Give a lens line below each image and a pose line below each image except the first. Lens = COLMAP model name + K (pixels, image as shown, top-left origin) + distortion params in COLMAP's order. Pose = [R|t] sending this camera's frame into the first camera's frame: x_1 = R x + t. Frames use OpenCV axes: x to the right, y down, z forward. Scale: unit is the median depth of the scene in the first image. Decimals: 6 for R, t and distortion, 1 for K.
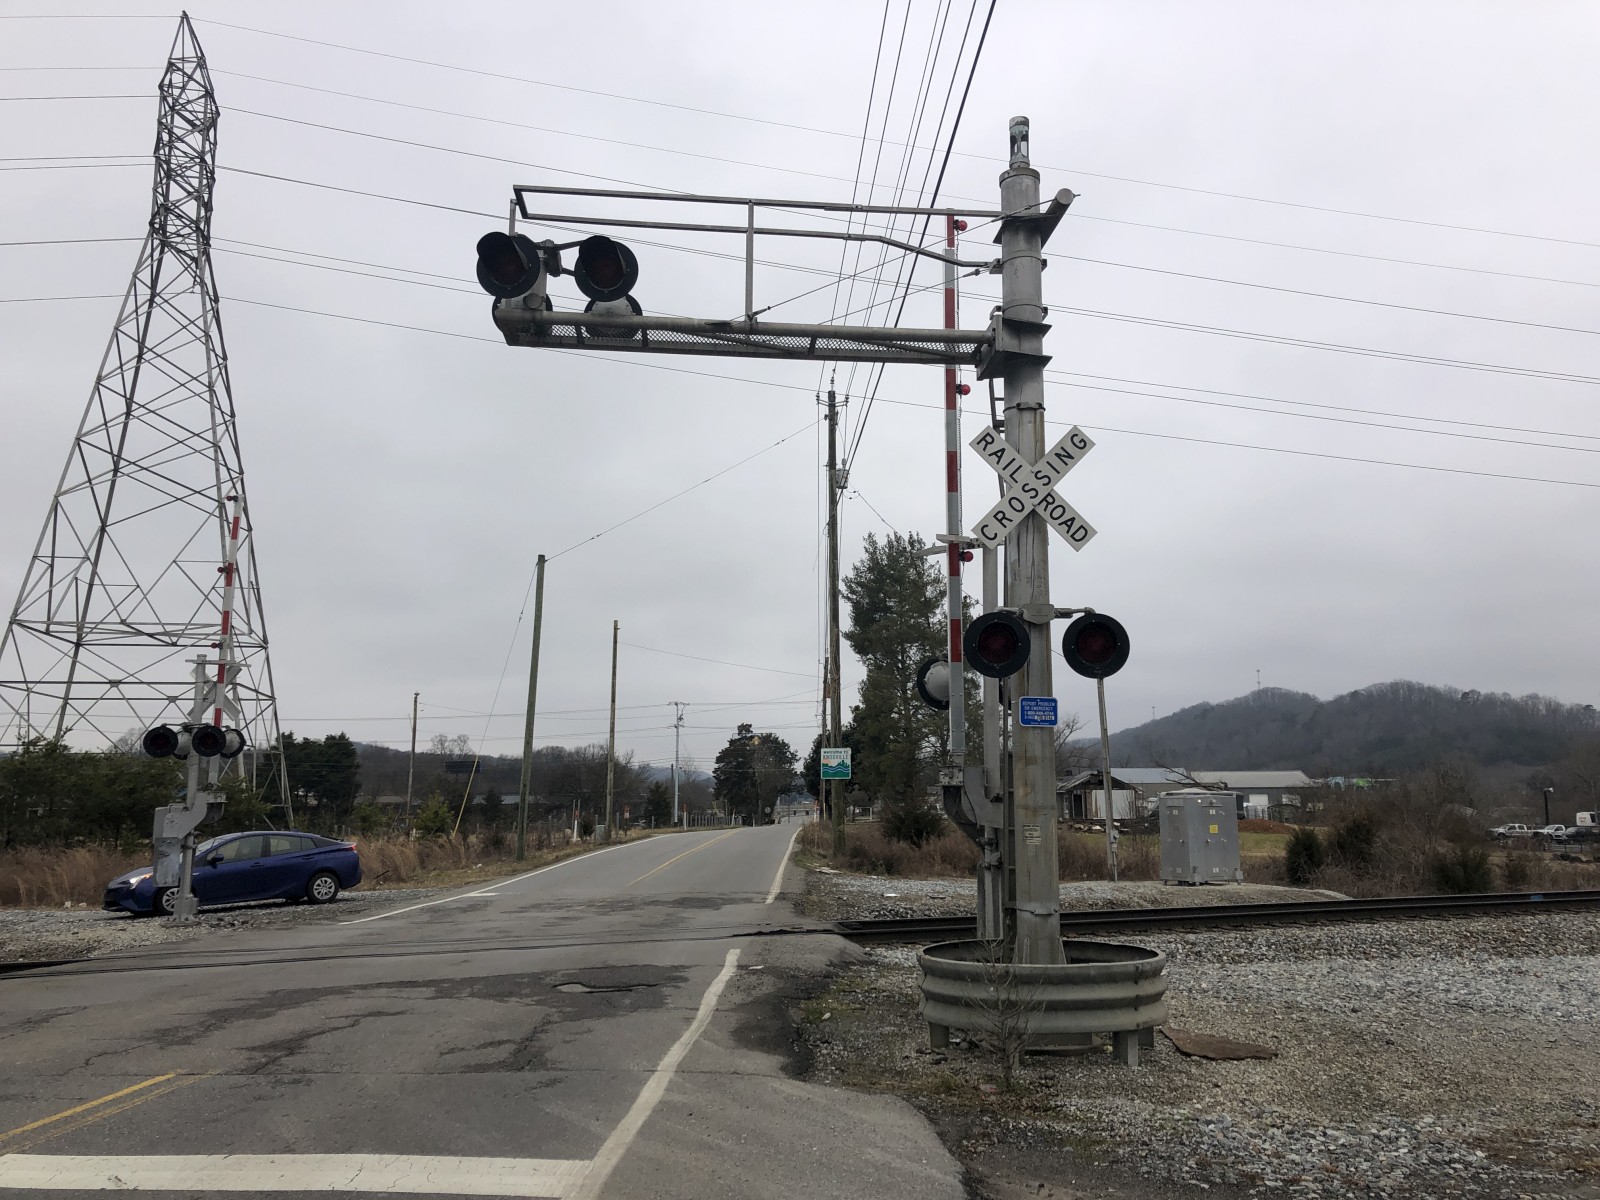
lens RADIAL K [[1288.0, 0, 804.5], [0, 1288.0, 575.5], [0, 0, 1]] dist [0.062172, -0.037662]
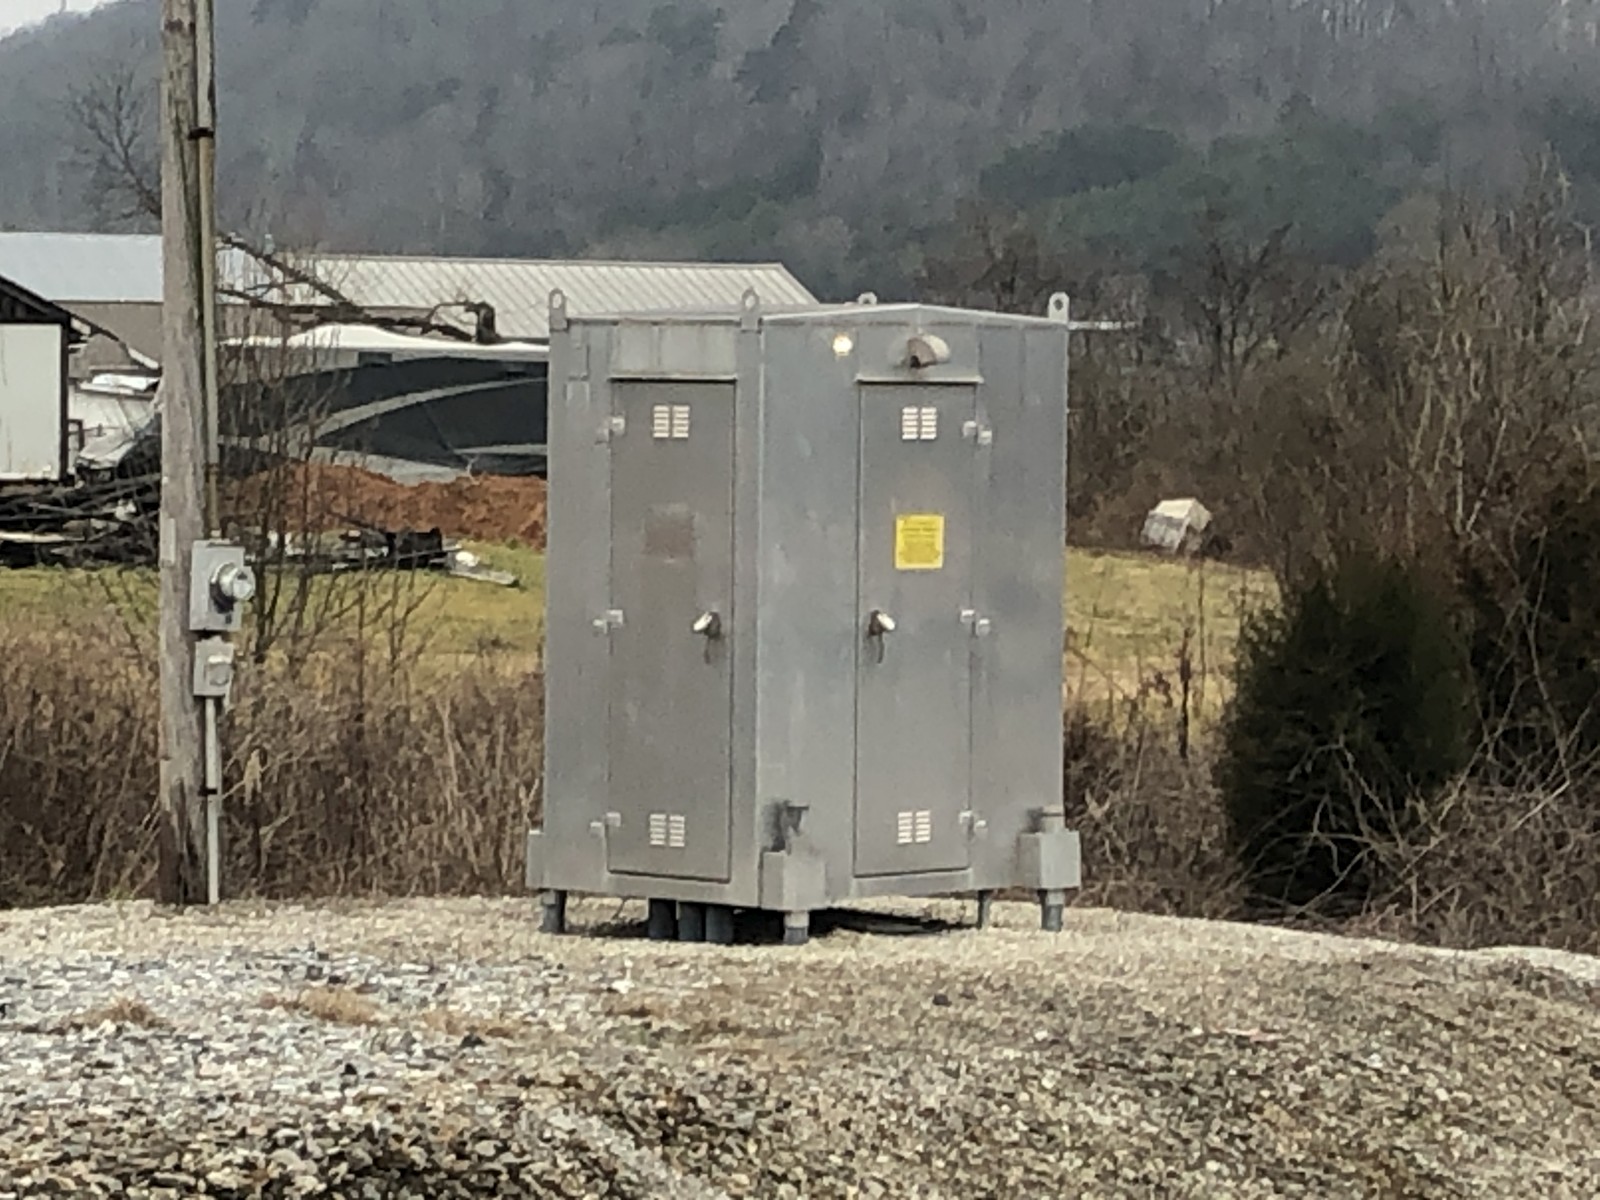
lens RADIAL K [[6382.1, 0, 800.0], [0, 6382.1, 600.0], [0, 0, 1]] dist [0.104026, 0.337808]
pose [[0.929252, 0.009950, 0.369312, 0.045879], [-0.084687, 0.978757, 0.186717, 0.070829], [-0.359609, -0.204783, 0.910355, 0.362956]]
